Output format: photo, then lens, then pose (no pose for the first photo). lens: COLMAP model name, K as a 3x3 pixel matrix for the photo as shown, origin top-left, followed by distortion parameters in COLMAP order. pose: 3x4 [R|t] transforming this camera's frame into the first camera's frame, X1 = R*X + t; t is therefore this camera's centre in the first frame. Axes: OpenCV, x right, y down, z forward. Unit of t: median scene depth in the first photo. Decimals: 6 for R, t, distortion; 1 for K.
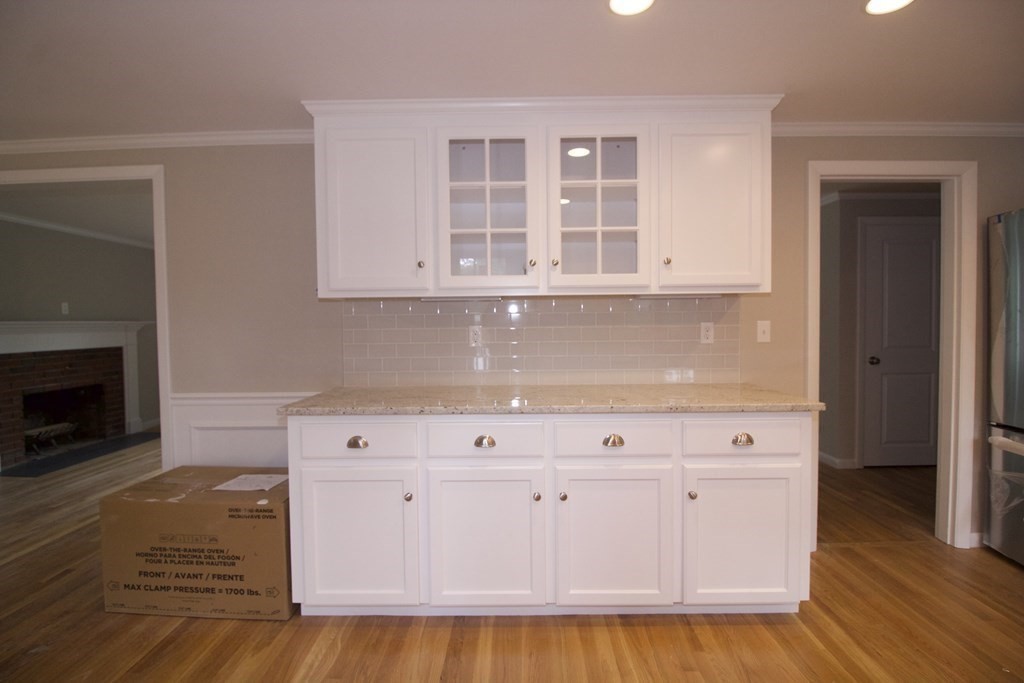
lens RADIAL K [[474.3, 0, 510.1], [0, 474.3, 336.5], [0, 0, 1]] dist [-0.011235, -0.004928]
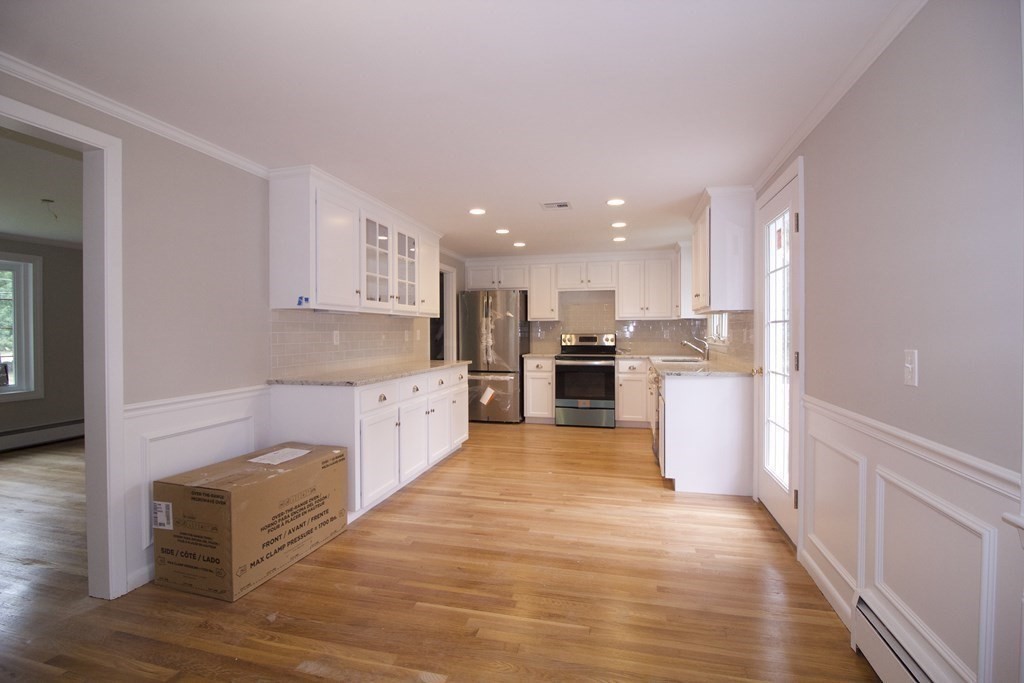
lens RADIAL K [[474.3, 0, 509.3], [0, 474.3, 334.4], [0, 0, 1]] dist [-0.011235, -0.004928]
pose [[0.229991, 0.004374, 0.973183, -1.776340], [0.027899, 0.999549, -0.011086, 0.026996], [-0.972793, 0.029701, 0.229766, 0.149838]]
